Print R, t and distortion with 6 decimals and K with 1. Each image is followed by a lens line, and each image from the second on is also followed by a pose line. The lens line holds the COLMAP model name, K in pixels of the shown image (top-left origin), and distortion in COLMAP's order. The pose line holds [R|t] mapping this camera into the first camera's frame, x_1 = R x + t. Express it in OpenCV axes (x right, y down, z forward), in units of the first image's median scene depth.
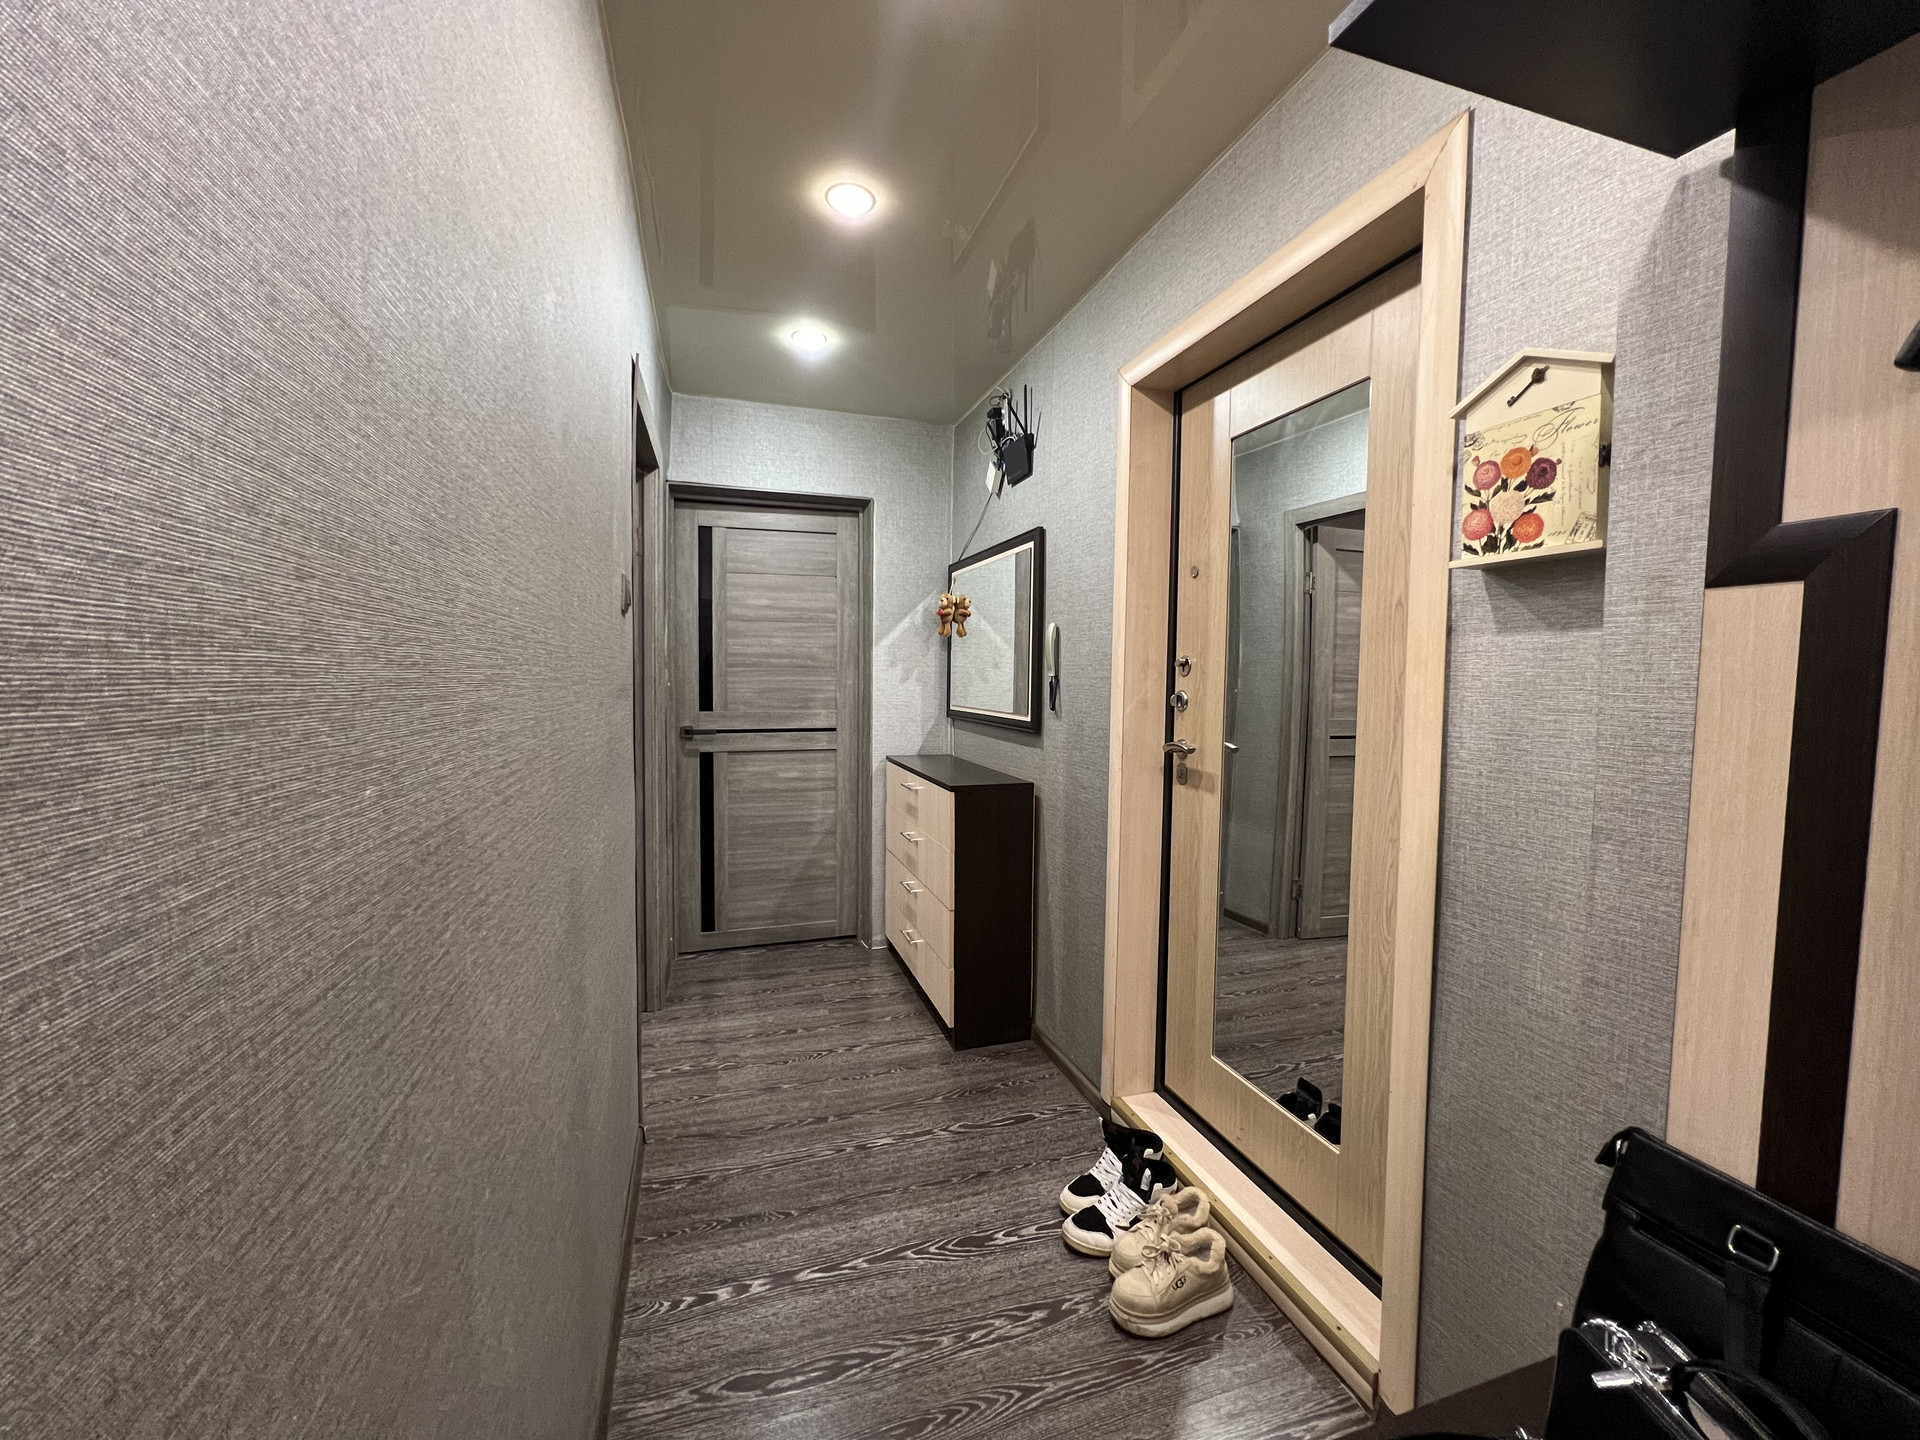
lens RADIAL K [[773.4, 0, 964.9], [0, 773.4, 718.7], [0, 0, 1]] dist [0.001241, -0.000181]
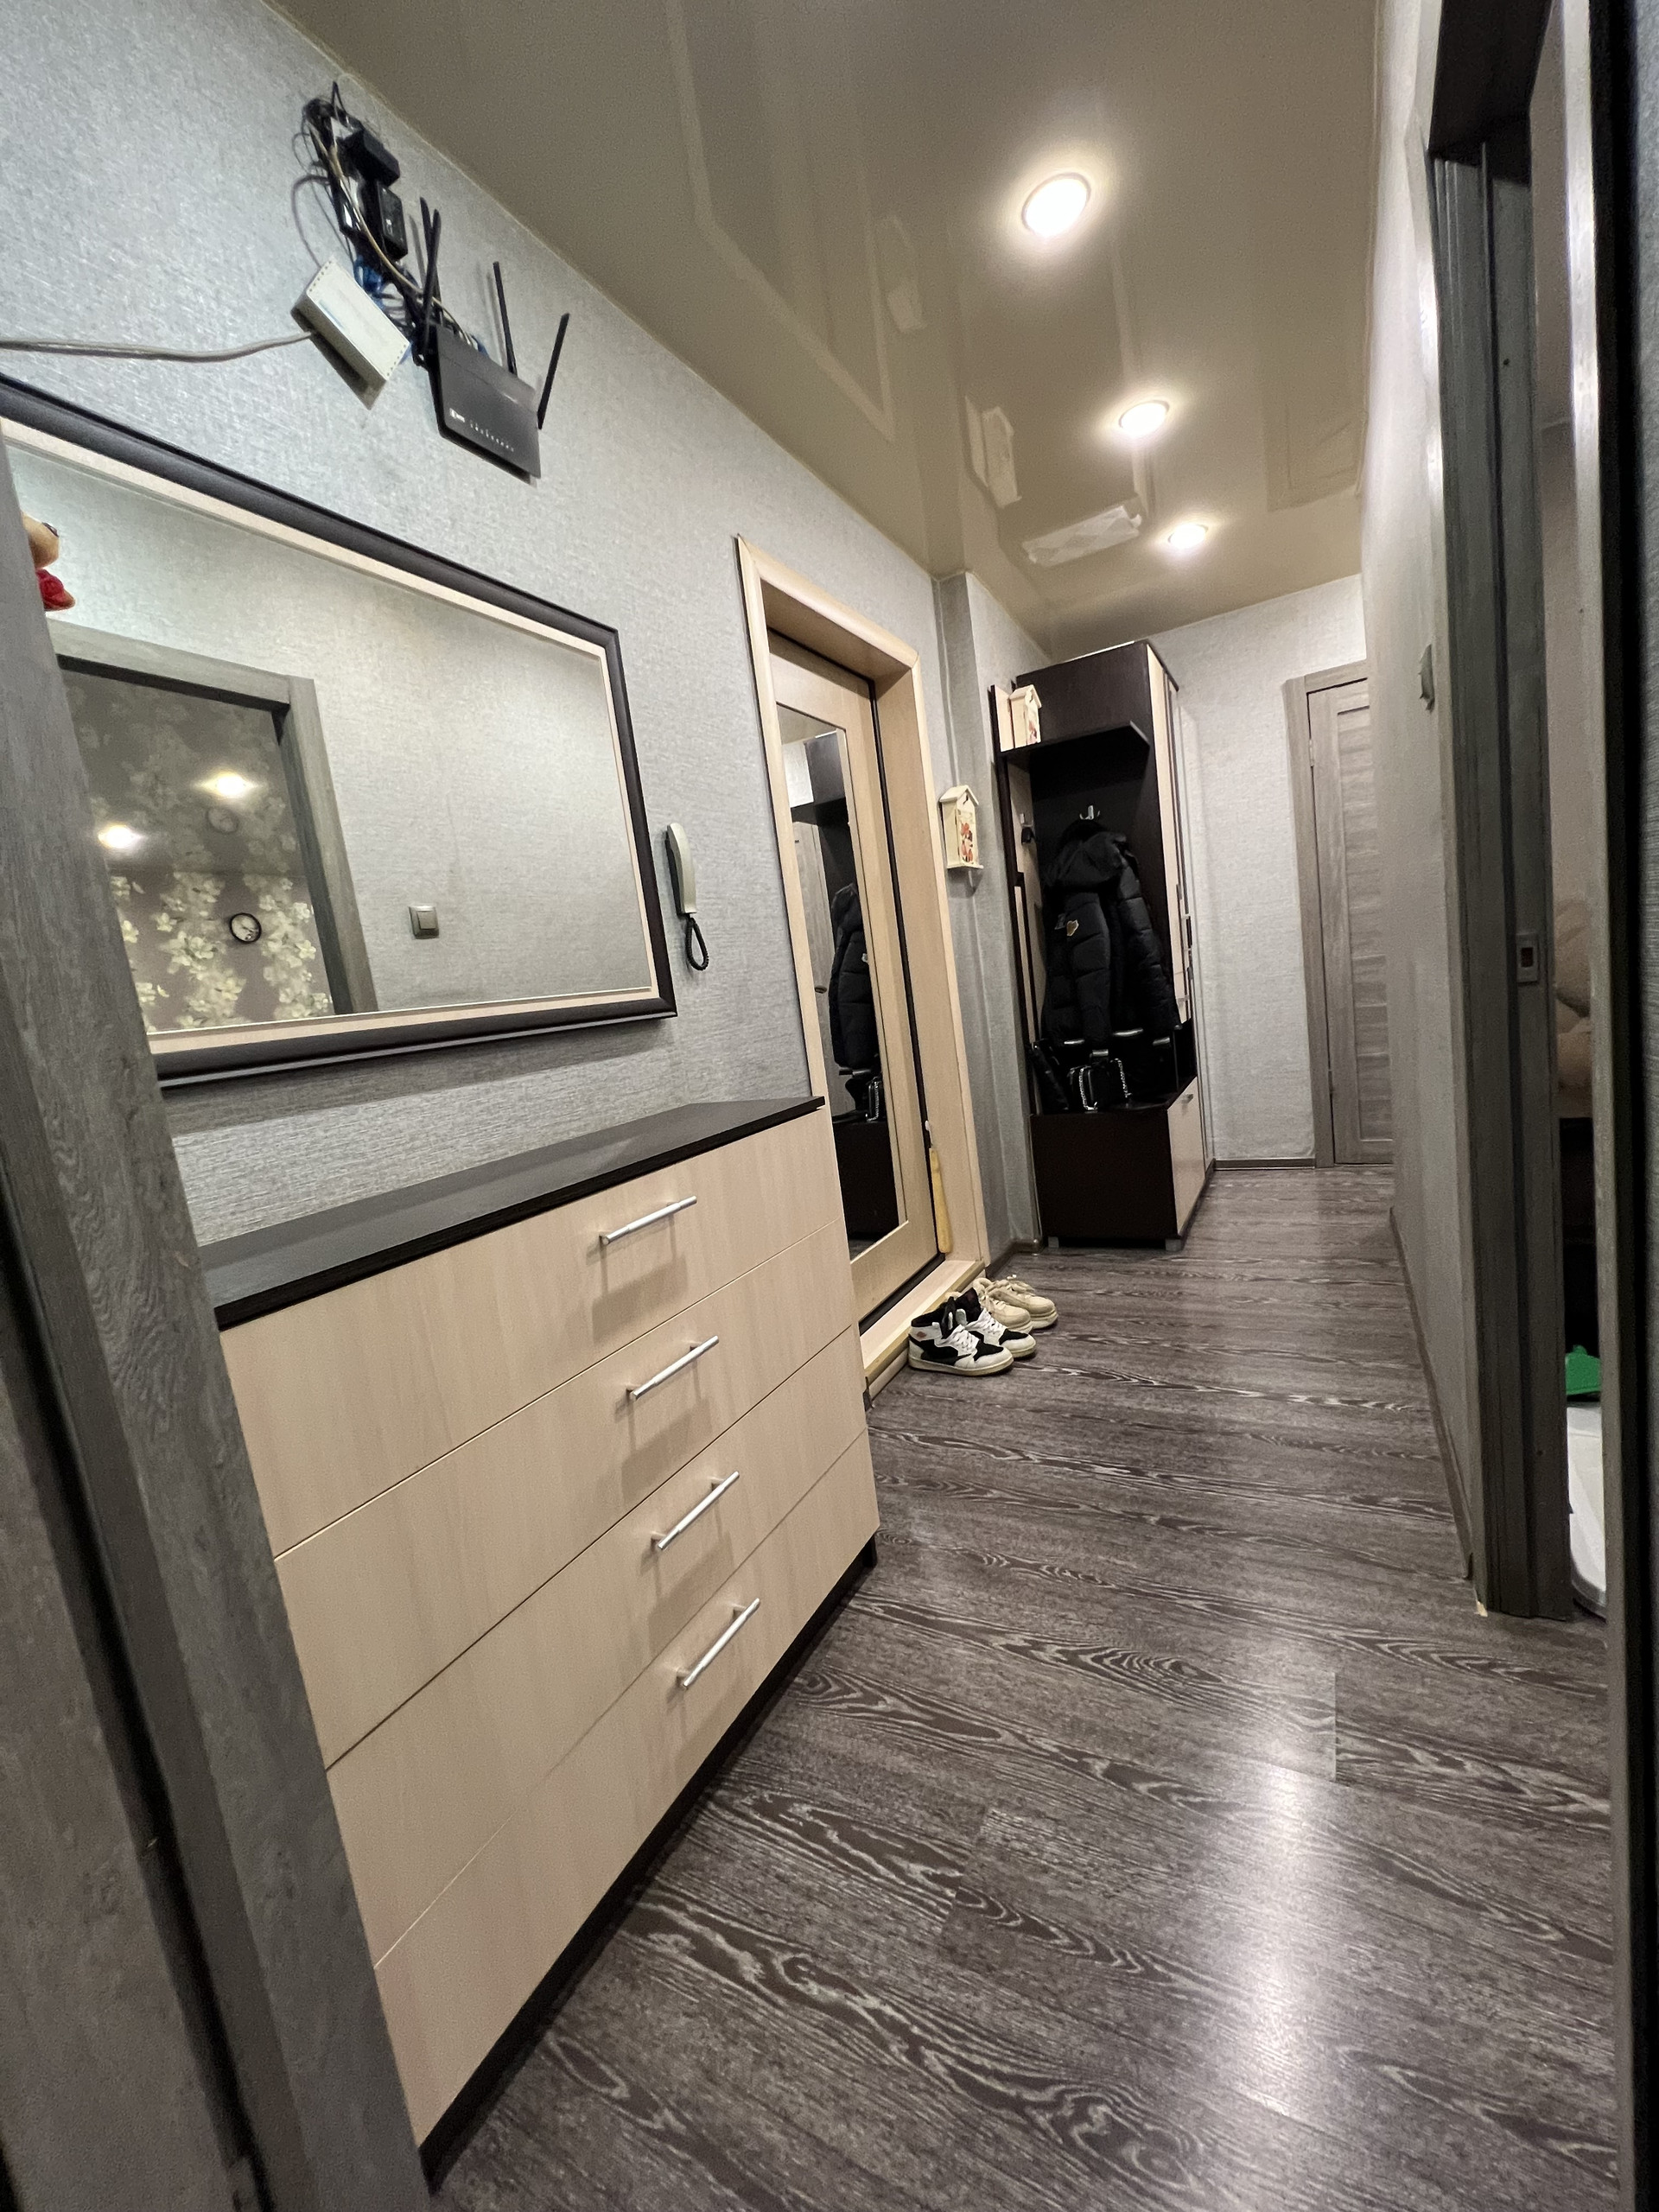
lens RADIAL K [[891.1, 0, 825.2], [0, 891.1, 1111.6], [0, 0, 1]] dist [0.000476, -0.000029]
pose [[-0.670793, -0.021724, 0.741327, -0.660738], [0.165053, 0.970130, 0.177777, -0.015017], [-0.723045, 0.241609, -0.647171, 1.954045]]
